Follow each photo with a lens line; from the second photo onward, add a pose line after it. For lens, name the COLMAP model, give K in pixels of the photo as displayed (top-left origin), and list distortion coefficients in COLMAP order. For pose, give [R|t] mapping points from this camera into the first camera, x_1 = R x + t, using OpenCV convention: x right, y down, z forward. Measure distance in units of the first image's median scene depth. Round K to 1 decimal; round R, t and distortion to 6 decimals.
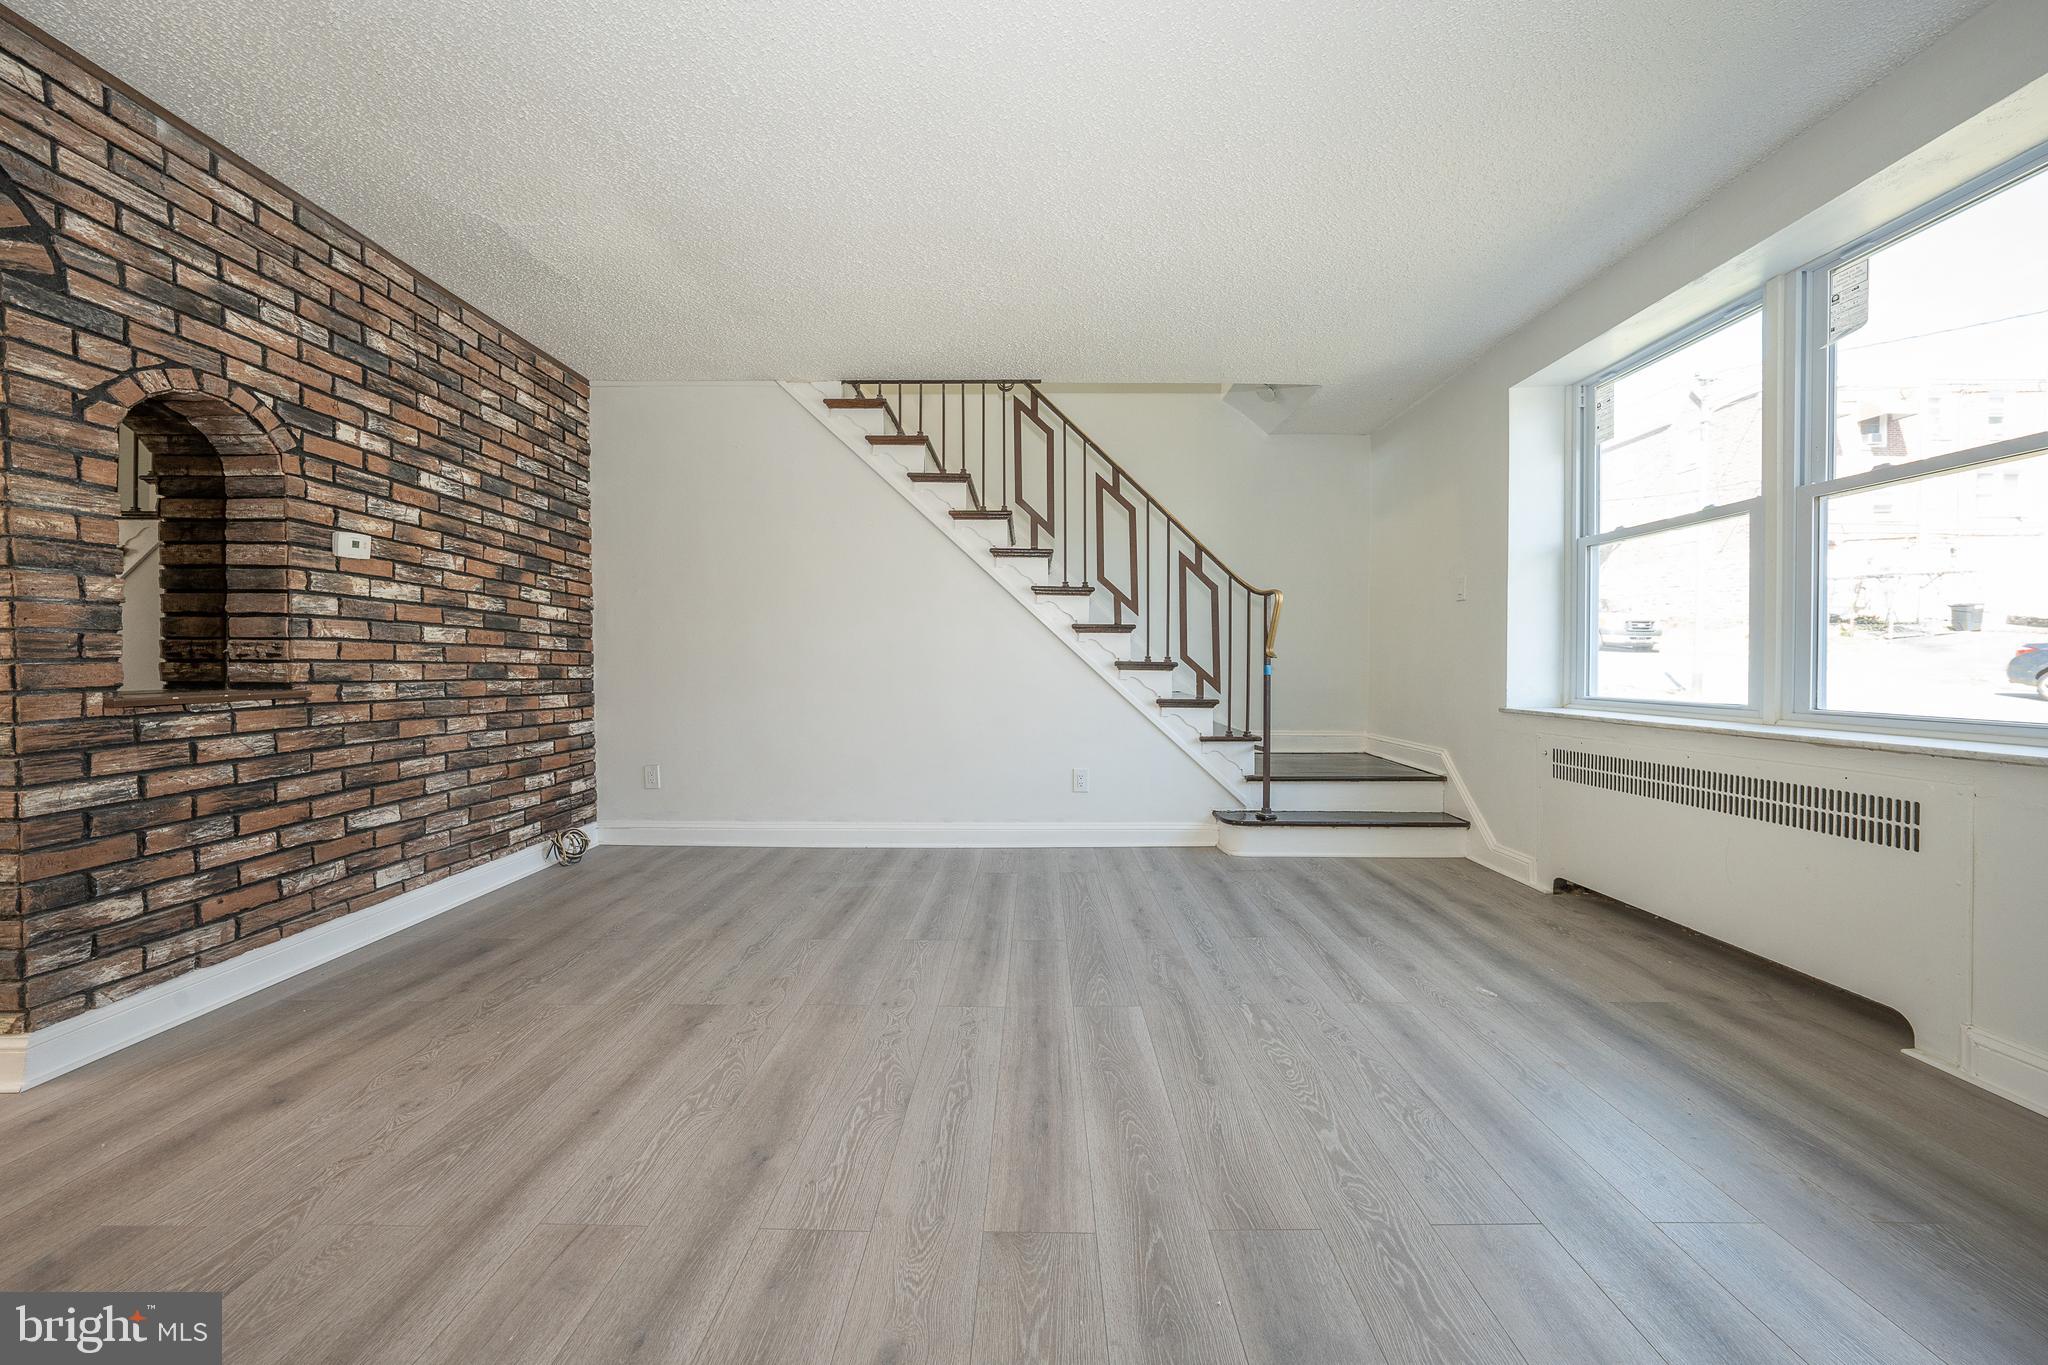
lens RADIAL K [[704.1, 0, 1020.4], [0, 704.1, 673.7], [0, 0, 1]] dist [-0.023118, 0.003311]
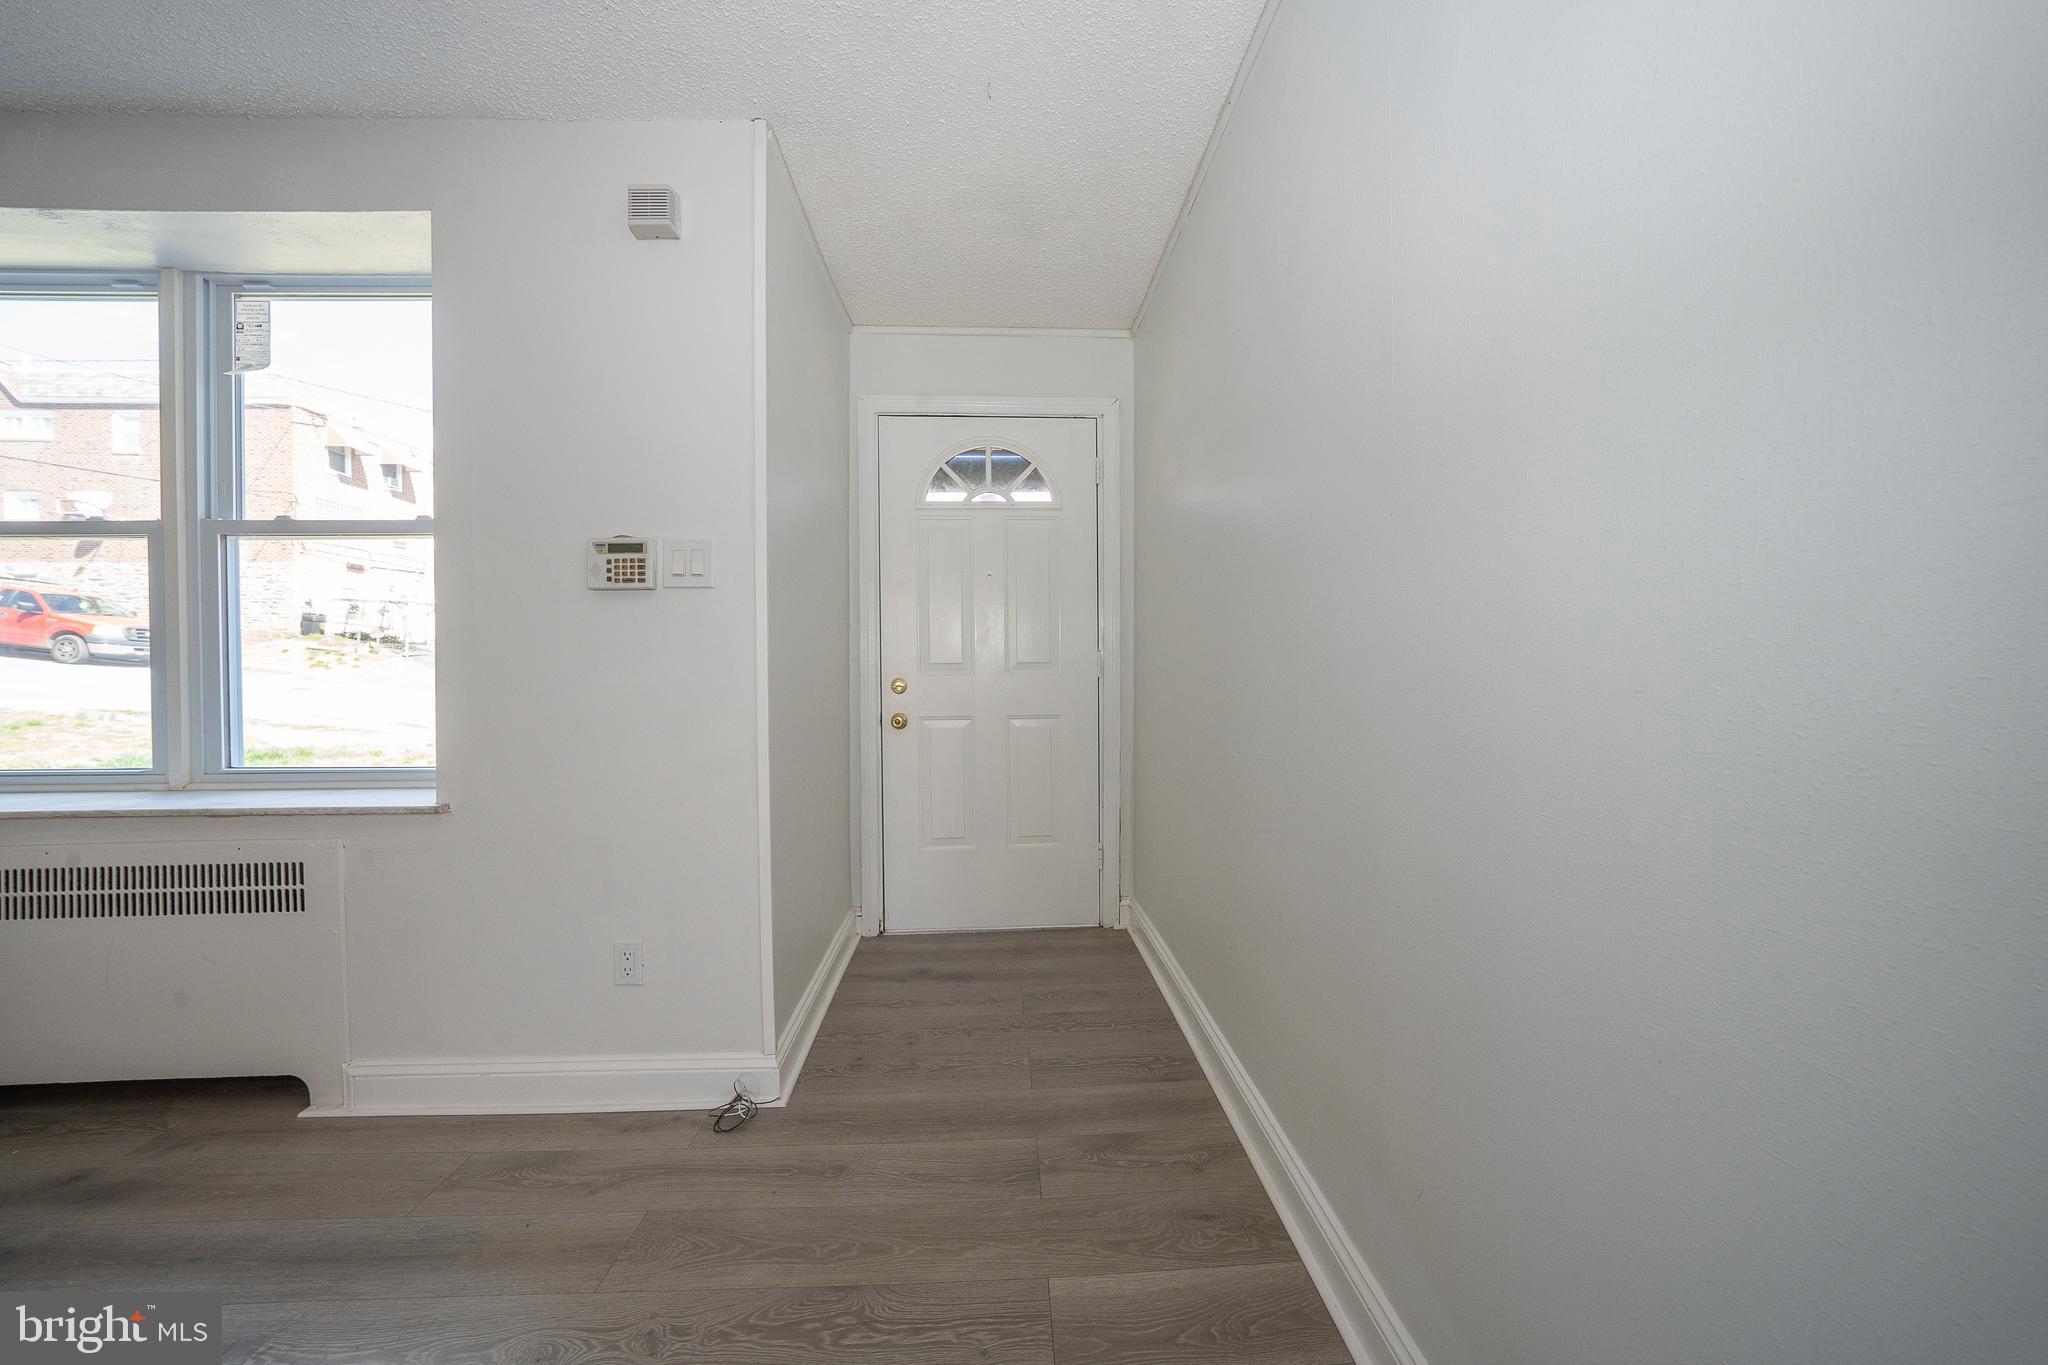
lens RADIAL K [[704.1, 0, 1028.8], [0, 704.1, 681.0], [0, 0, 1]] dist [-0.023118, 0.003311]
pose [[-0.058170, -0.012067, 0.998234, 0.139730], [0.018260, 0.999747, 0.013150, -0.042019], [-0.998140, 0.018992, -0.057935, -0.009500]]
